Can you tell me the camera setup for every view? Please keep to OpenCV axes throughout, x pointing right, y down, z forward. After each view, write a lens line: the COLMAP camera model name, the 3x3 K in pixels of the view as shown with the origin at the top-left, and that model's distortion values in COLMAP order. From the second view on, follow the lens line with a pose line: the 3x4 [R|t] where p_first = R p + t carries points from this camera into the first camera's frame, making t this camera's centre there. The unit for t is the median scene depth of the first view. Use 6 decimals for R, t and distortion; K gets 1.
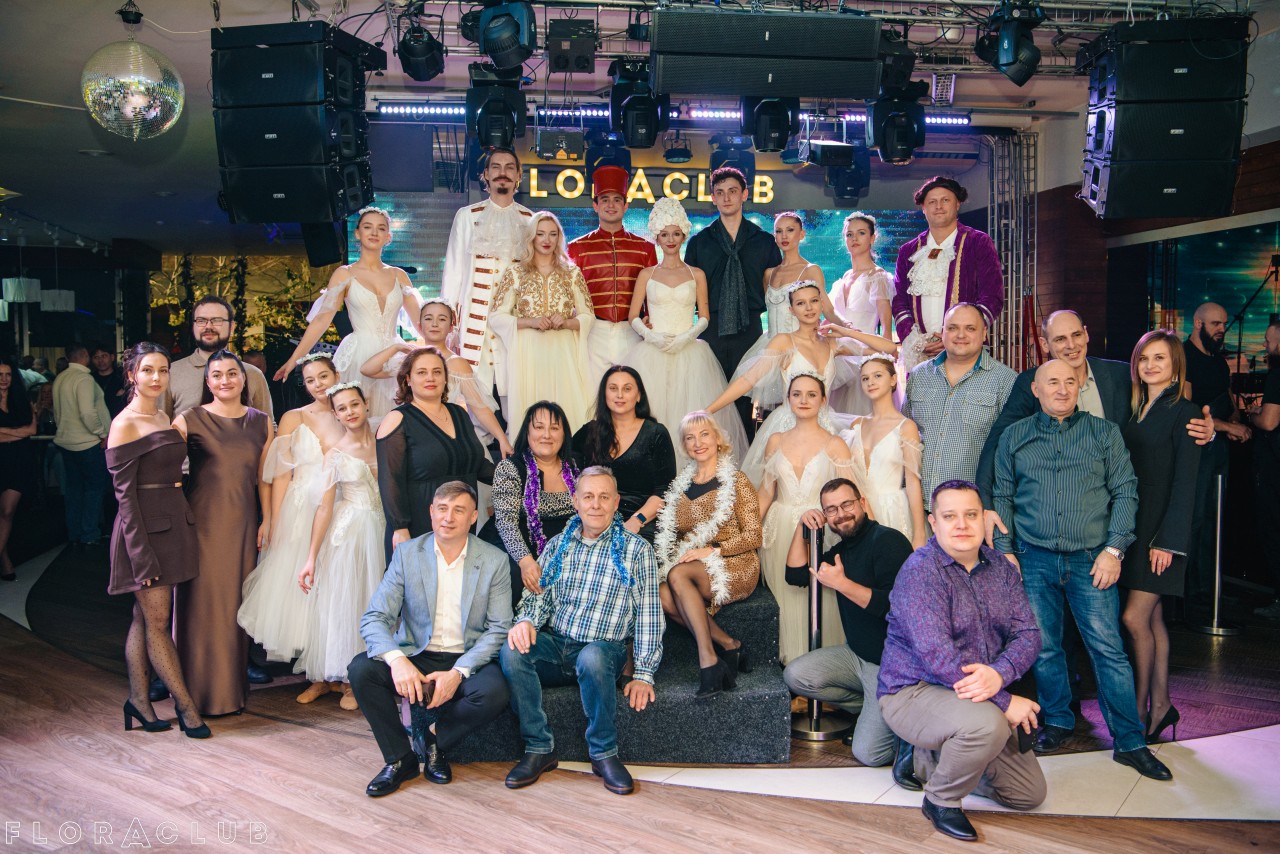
lens RADIAL K [[1205.8, 0, 645.9], [0, 1205.8, 424.1], [0, 0, 1]] dist [0.013634, 0.027552]
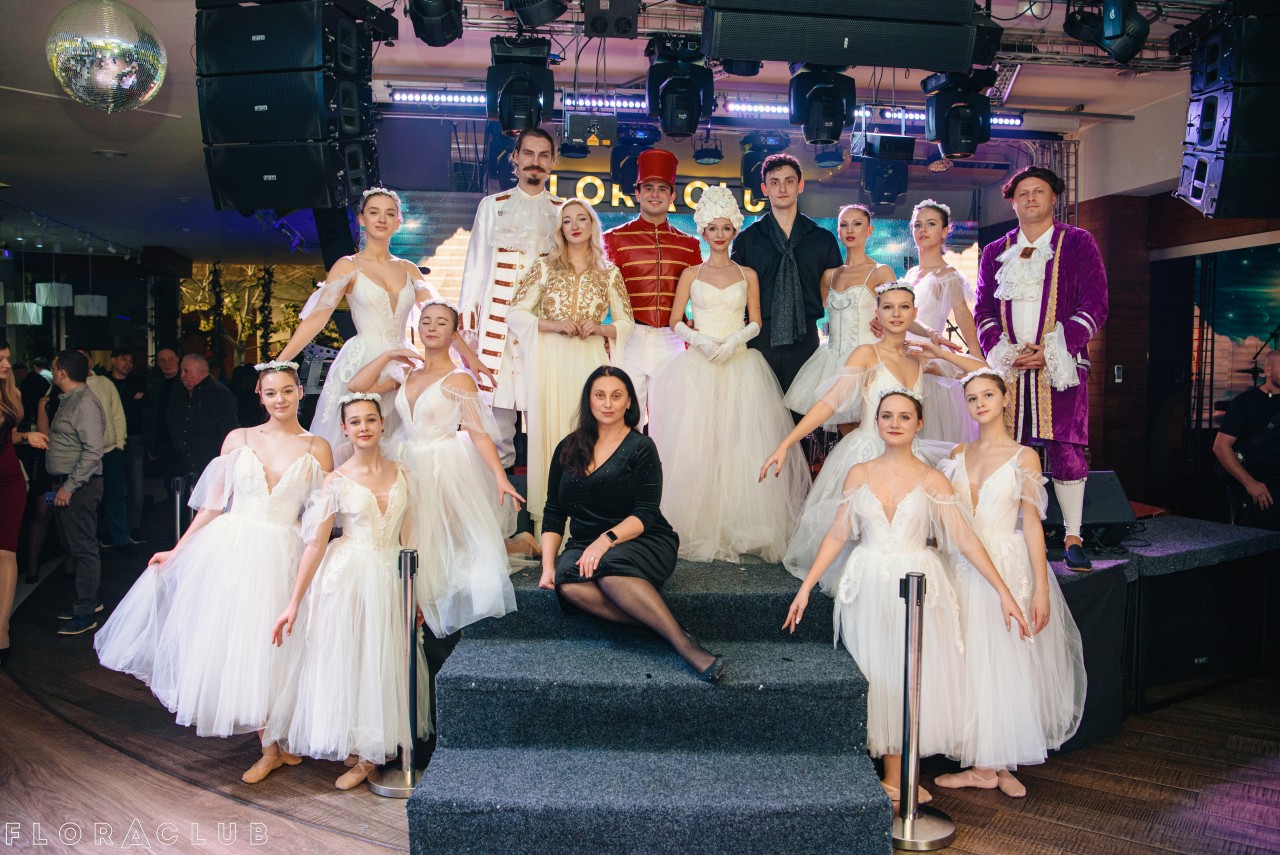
lens RADIAL K [[1043.2, 0, 639.5], [0, 1043.2, 421.5], [0, 0, 1]] dist [-0.027459, 0.005633]
pose [[0.999919, 0.012369, 0.003038, -0.032899], [-0.012365, 0.999923, -0.001423, -0.013855], [-0.003055, 0.001386, 0.999994, 0.215292]]
